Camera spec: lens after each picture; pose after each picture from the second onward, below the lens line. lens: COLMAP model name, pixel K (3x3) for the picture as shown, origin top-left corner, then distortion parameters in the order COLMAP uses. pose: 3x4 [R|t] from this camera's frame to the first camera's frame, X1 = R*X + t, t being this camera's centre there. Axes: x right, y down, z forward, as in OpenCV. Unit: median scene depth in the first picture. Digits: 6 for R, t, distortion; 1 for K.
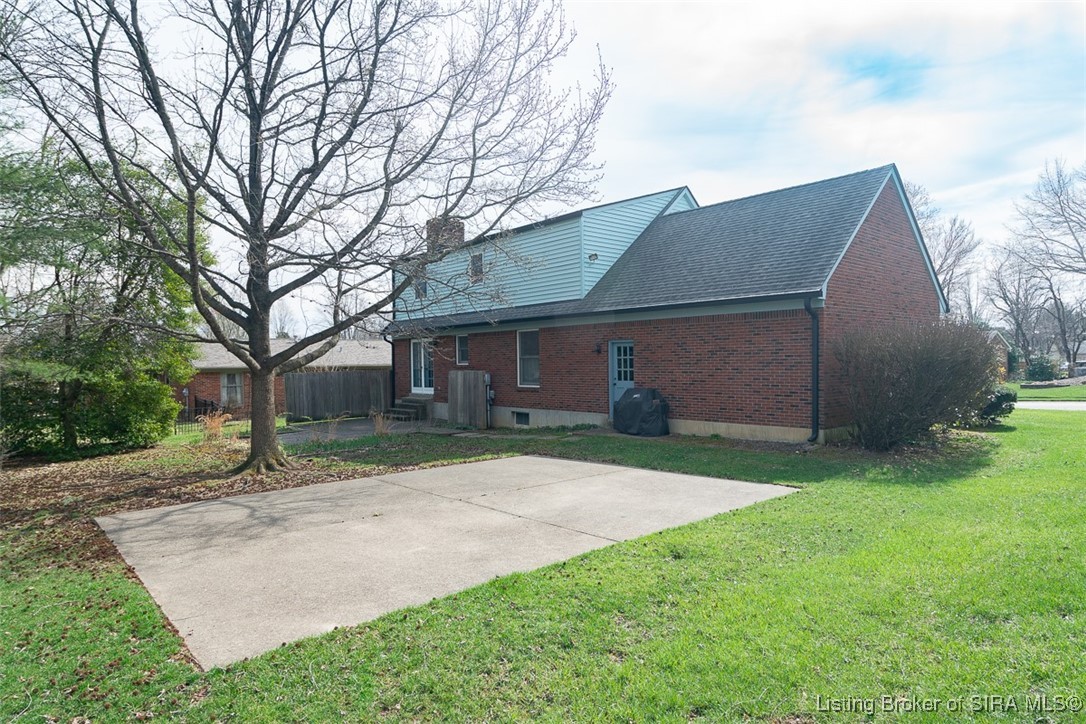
lens RADIAL K [[629.4, 0, 543.0], [0, 629.4, 362.0], [0, 0, 1]] dist [-0.000643, -0.000006]
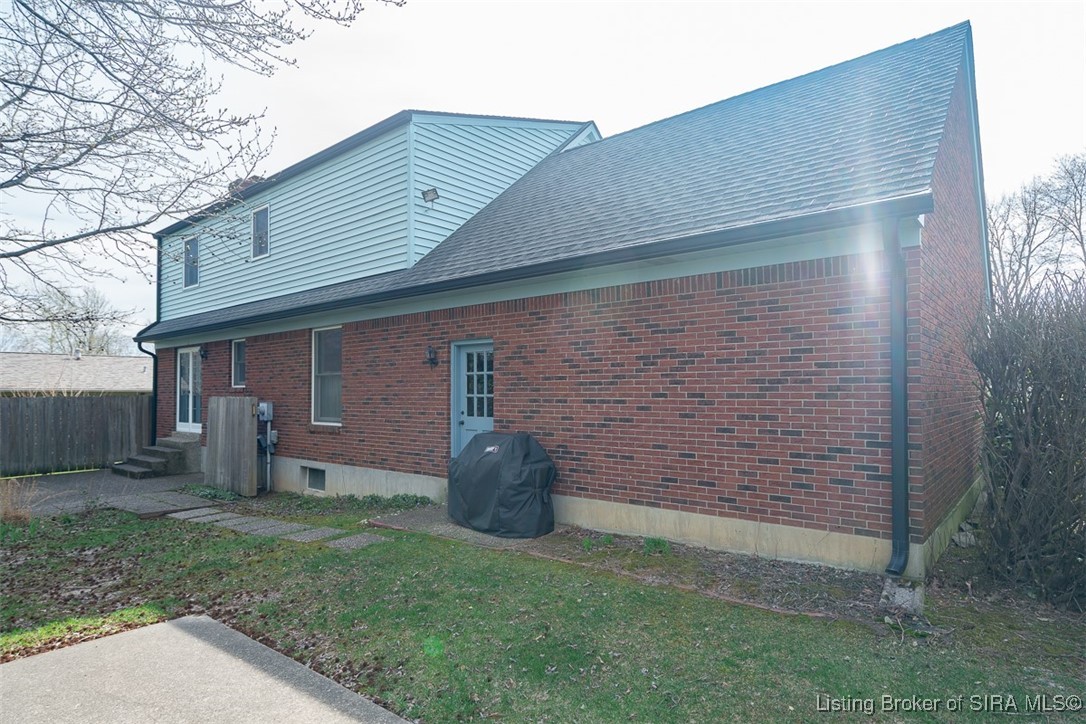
lens RADIAL K [[607.6, 0, 543.0], [0, 607.6, 362.0], [0, 0, 1]] dist [0.003029, 0.000288]
pose [[0.988381, 0.020000, 0.150678, 0.099778], [-0.012080, 0.998506, -0.053298, 0.009637], [-0.151519, 0.050859, 0.987145, 0.454690]]
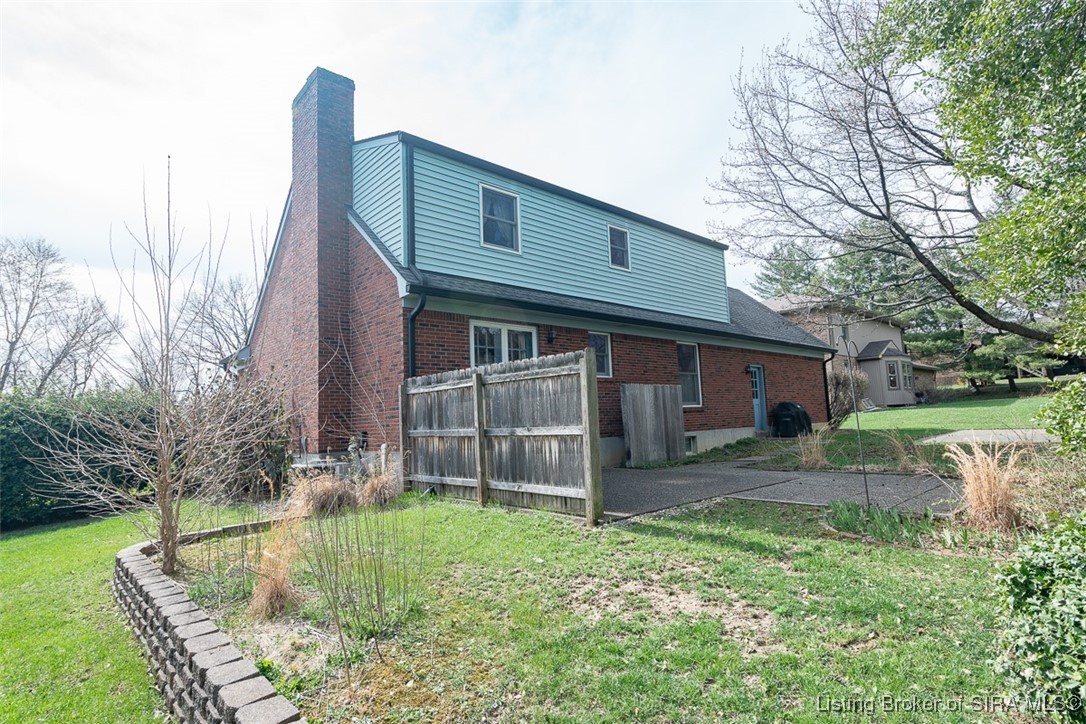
lens RADIAL K [[546.8, 0, 543.0], [0, 546.8, 362.0], [0, 0, 1]] dist [-0.000005, -0.000004]
pose [[-0.008999, 0.131971, 0.991213, -0.880608], [0.044116, 0.990340, -0.131454, 0.076743], [-0.998986, 0.042546, -0.014734, 1.352328]]
